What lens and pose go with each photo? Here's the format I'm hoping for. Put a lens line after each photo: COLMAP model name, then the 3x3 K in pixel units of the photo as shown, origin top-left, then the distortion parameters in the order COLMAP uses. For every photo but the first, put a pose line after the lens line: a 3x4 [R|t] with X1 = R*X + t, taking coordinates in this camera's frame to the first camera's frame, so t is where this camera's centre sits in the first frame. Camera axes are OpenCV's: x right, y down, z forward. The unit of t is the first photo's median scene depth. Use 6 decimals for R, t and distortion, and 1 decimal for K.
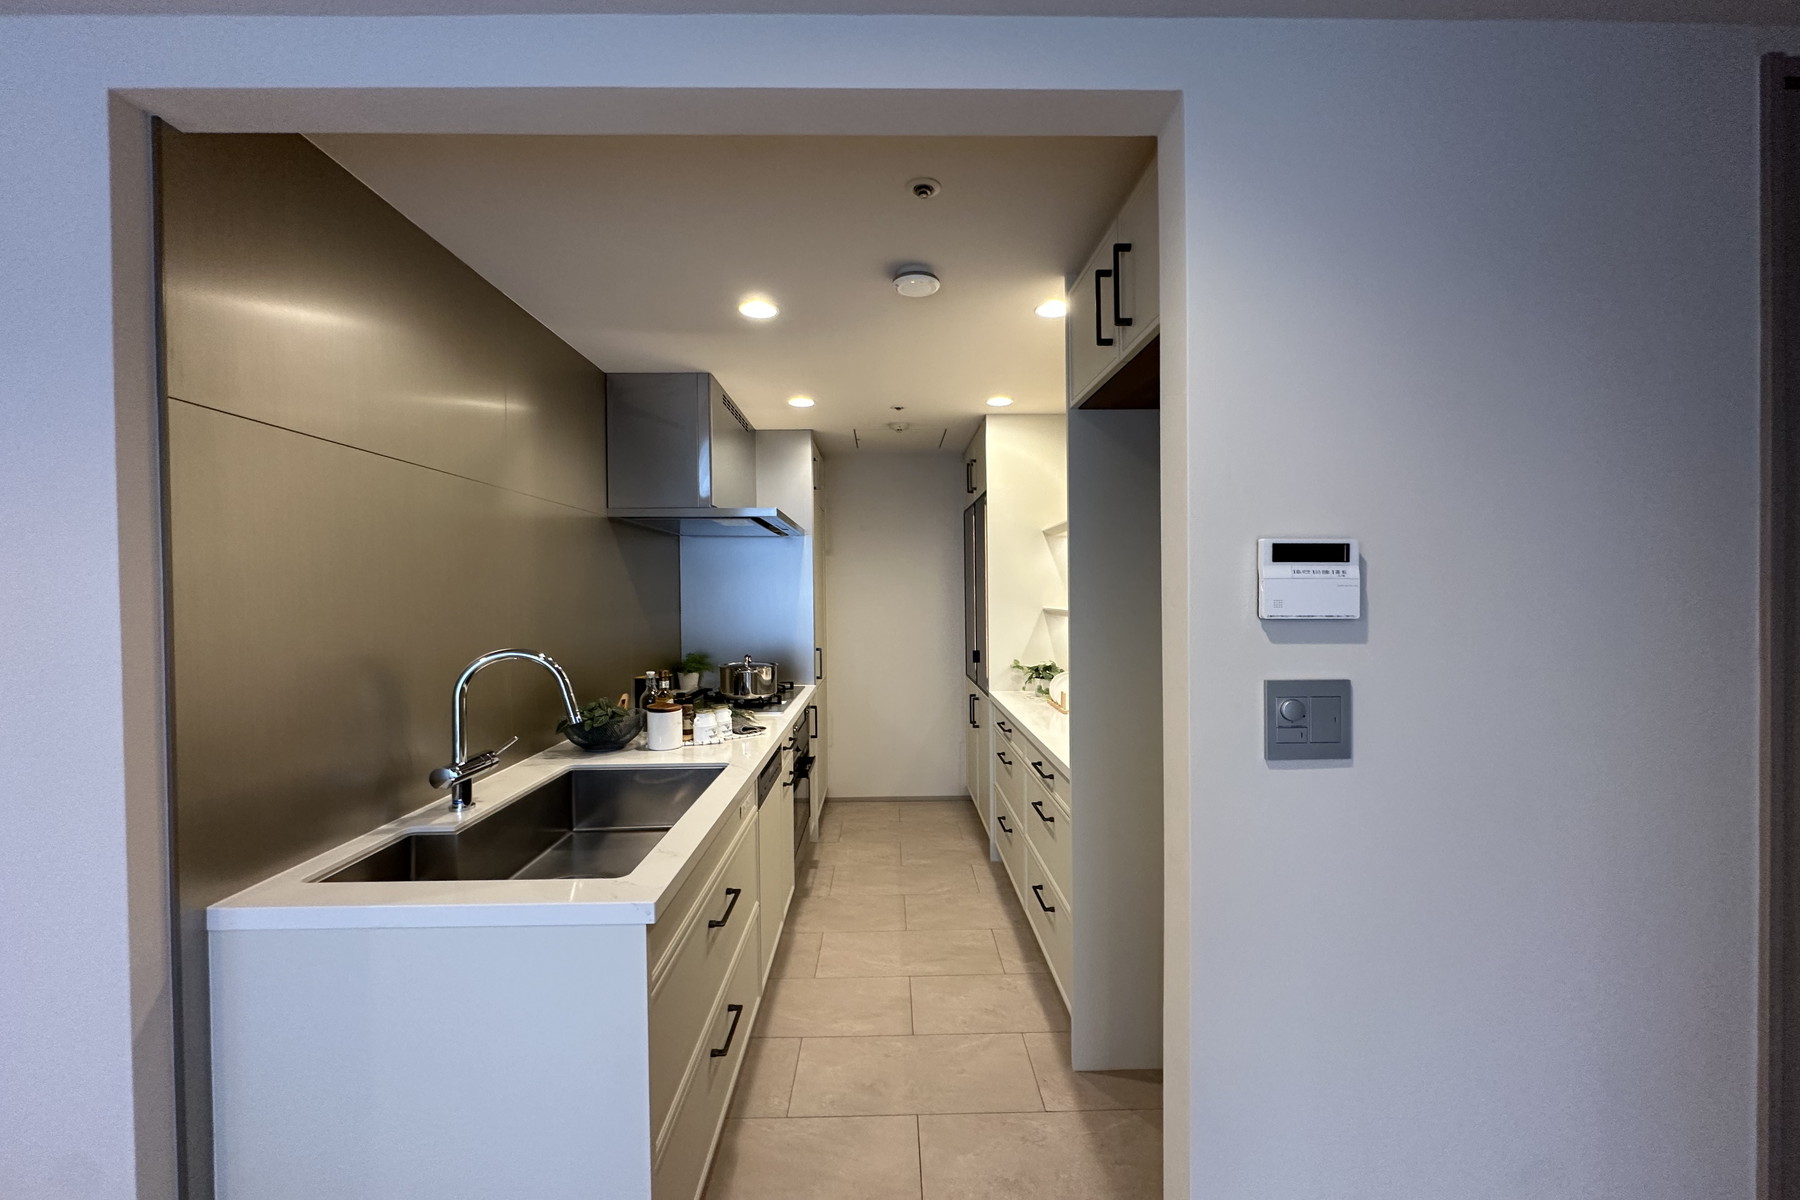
lens RADIAL K [[716.3, 0, 904.4], [0, 716.3, 605.7], [0, 0, 1]] dist [-0.003266, 0.000236]
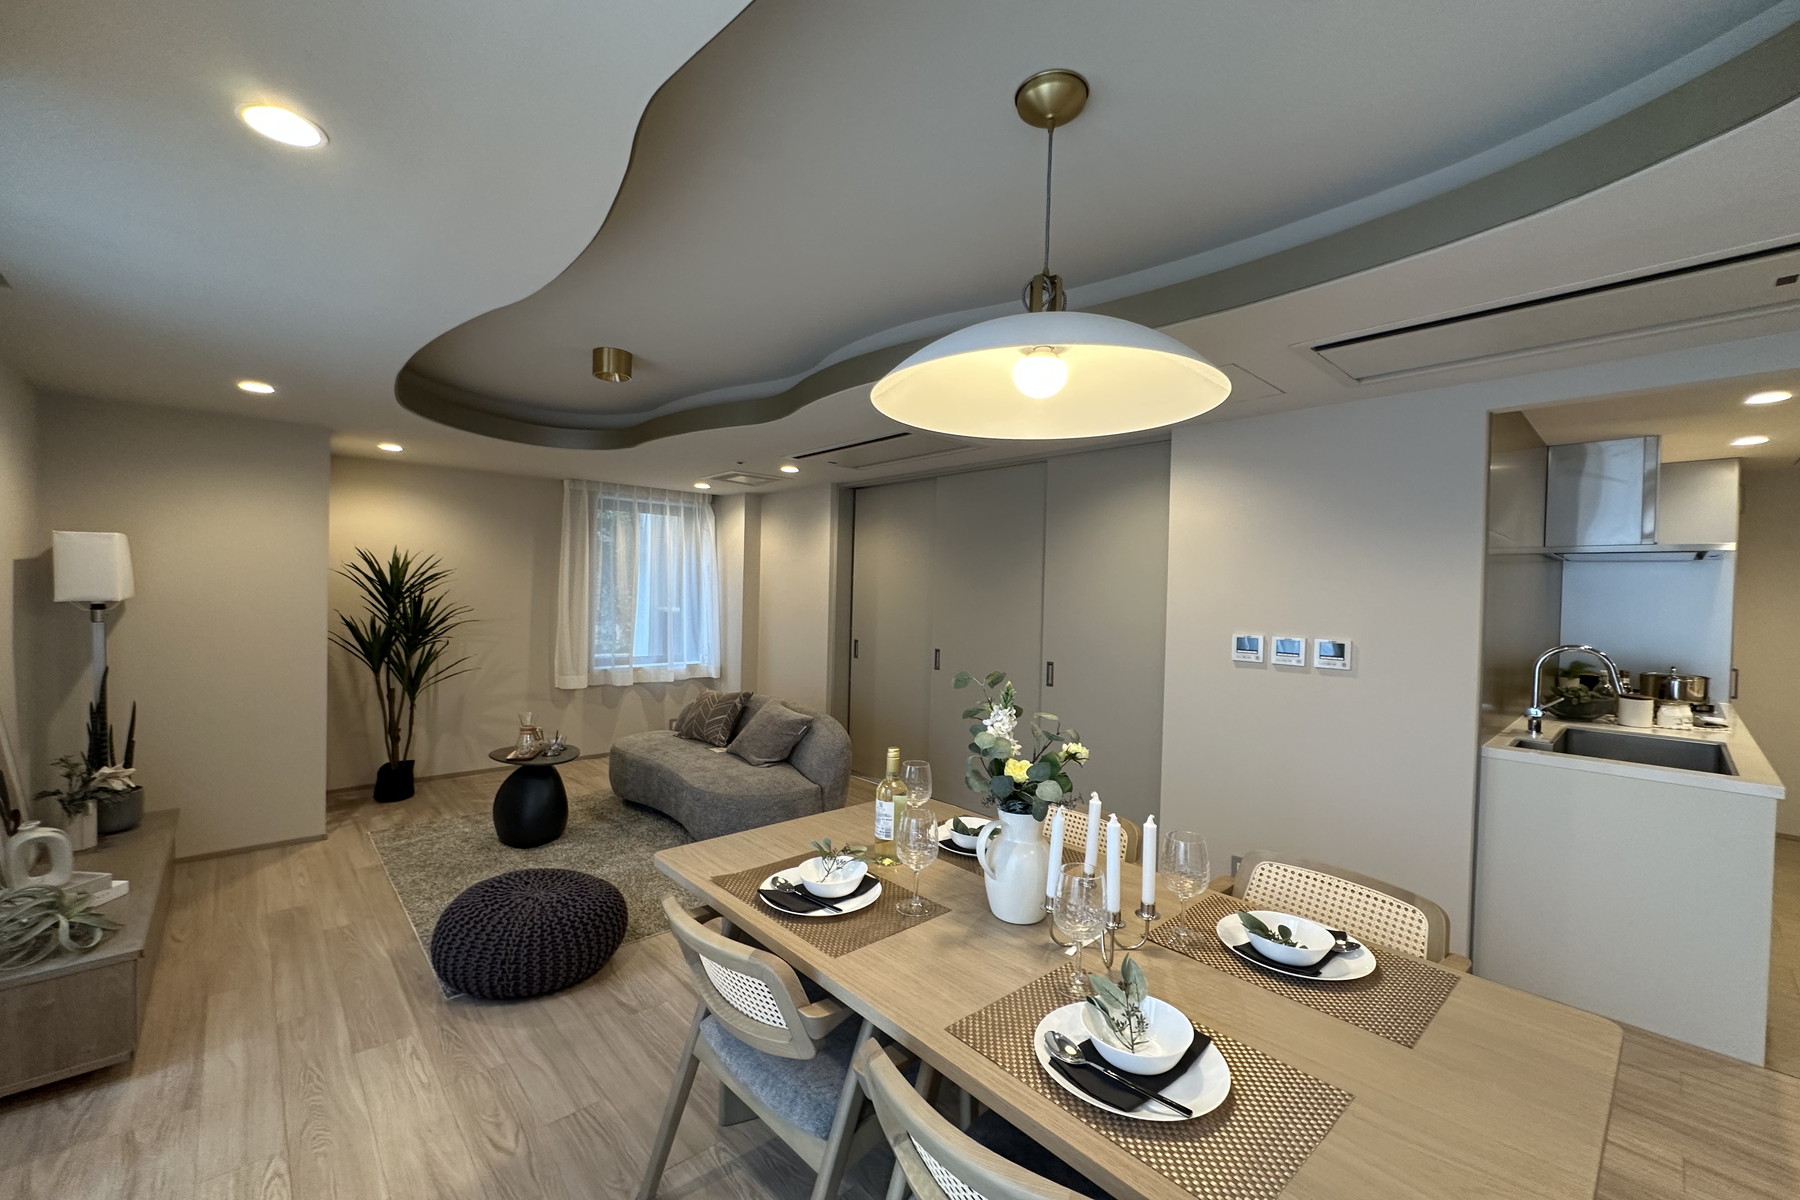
lens RADIAL K [[716.3, 0, 904.4], [0, 716.3, 605.7], [0, 0, 1]] dist [-0.003266, 0.000236]
pose [[0.660142, 0.042462, -0.749940, -0.190501], [-0.042058, 0.998924, 0.019538, -0.001108], [0.749962, 0.018643, 0.661218, -0.763641]]
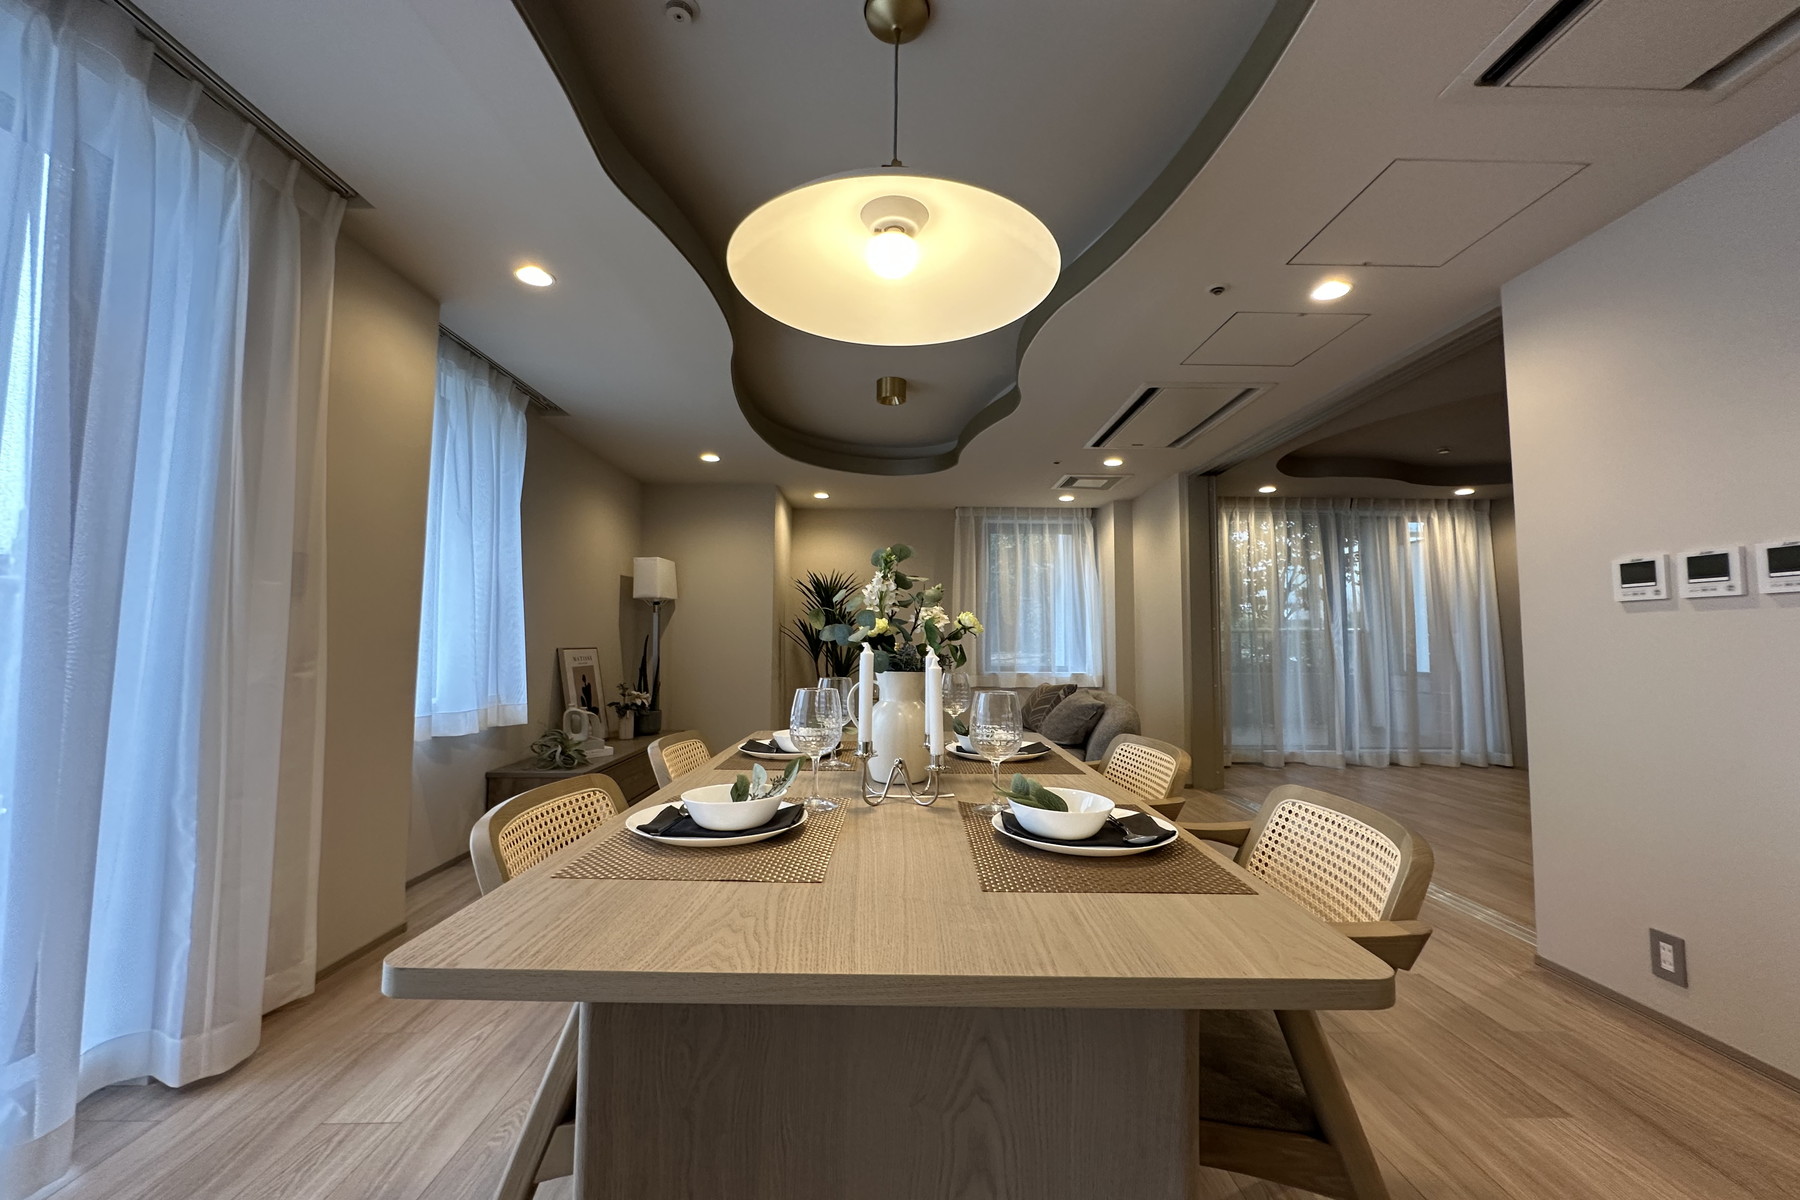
lens RADIAL K [[716.3, 0, 904.4], [0, 716.3, 605.7], [0, 0, 1]] dist [-0.003266, 0.000236]
pose [[-0.004861, -0.036041, -0.999339, 0.007579], [-0.021113, 0.999131, -0.035930, 0.125172], [0.999765, 0.020924, -0.005618, -0.337997]]
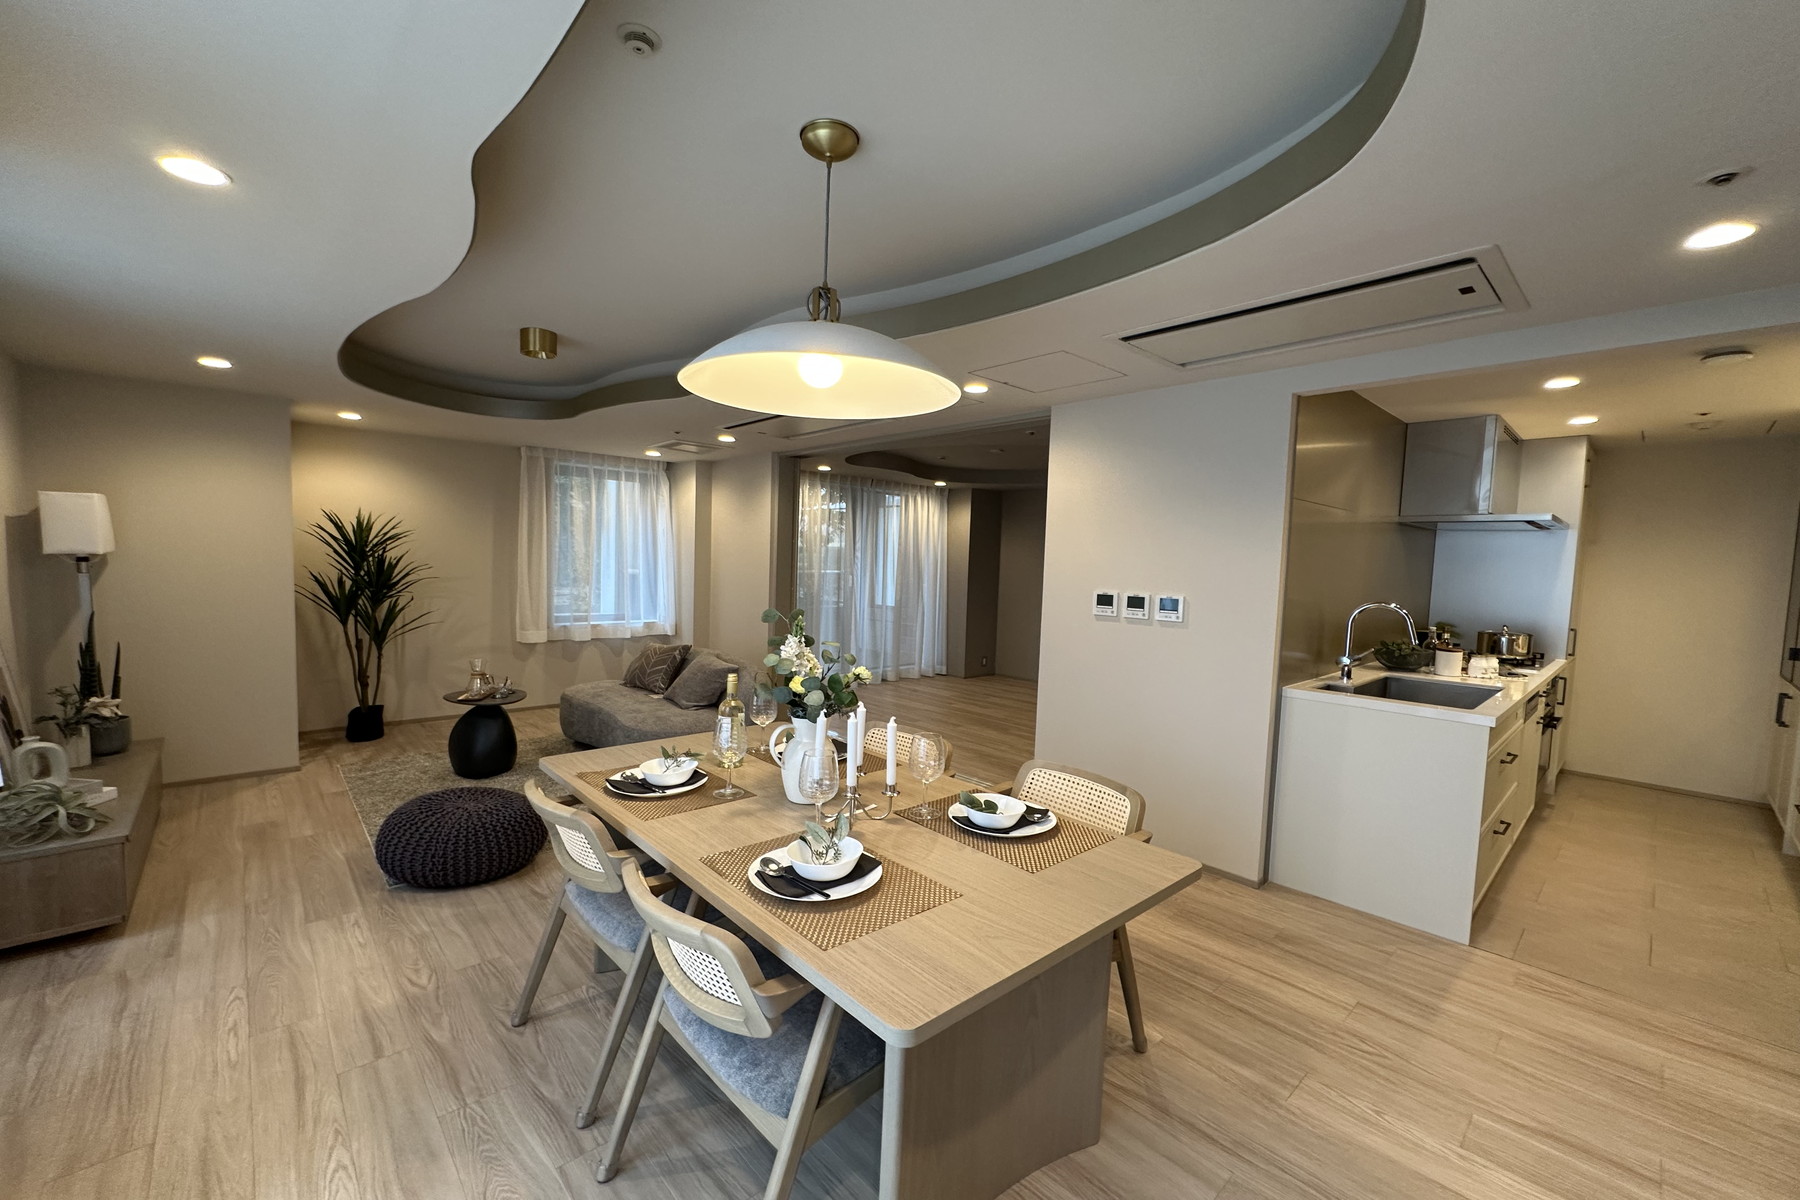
lens RADIAL K [[714.0, 0, 902.0], [0, 714.0, 611.5], [0, 0, 1]] dist [-0.002470, -0.000190]
pose [[0.660449, 0.086511, -0.745871, 0.021957], [-0.049435, 0.996195, 0.071772, 0.005385], [0.749242, -0.010530, 0.662213, -0.723963]]
